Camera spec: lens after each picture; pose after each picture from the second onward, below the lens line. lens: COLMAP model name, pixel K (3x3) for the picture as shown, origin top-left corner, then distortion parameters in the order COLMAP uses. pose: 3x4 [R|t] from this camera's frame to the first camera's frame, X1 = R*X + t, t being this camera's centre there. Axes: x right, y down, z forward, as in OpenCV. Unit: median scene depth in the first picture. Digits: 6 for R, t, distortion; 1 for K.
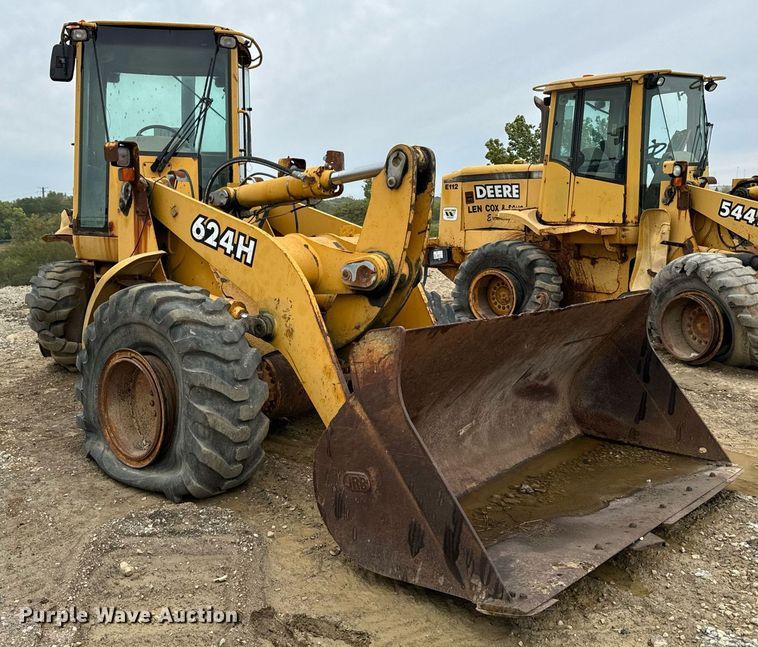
lens RADIAL K [[770.9, 0, 260.1], [0, 770.9, 338.6], [0, 0, 1]] dist [0.112328, -0.177875]
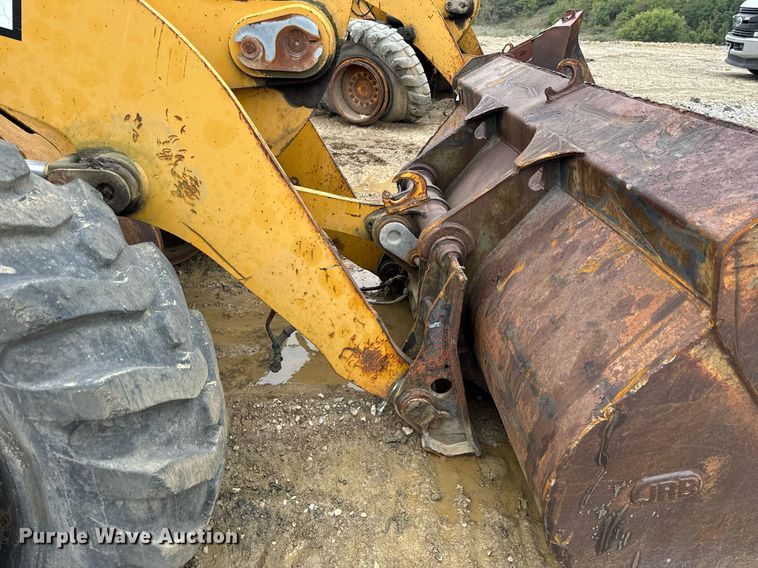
lens RADIAL K [[533.0, 0, 378.2], [0, 533.0, 281.9], [0, 0, 1]] dist [0.085531, -0.131216]
pose [[0.633301, -0.346611, 0.691947, -0.125940], [0.114315, 0.926186, 0.359321, -0.055290], [-0.765416, -0.148458, 0.626177, 0.657968]]
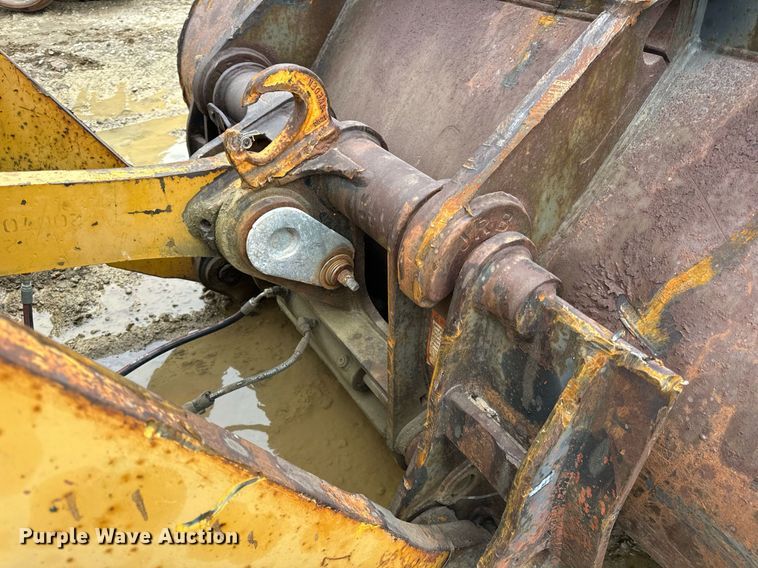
lens RADIAL K [[535.3, 0, 378.7], [0, 535.3, 284.0], [0, 0, 1]] dist [-0.005524, -0.003470]
pose [[0.154999, -0.619547, 0.769504, 0.049121], [0.162184, 0.784307, 0.598797, -0.022514], [-0.974511, 0.031988, 0.222048, 0.847959]]
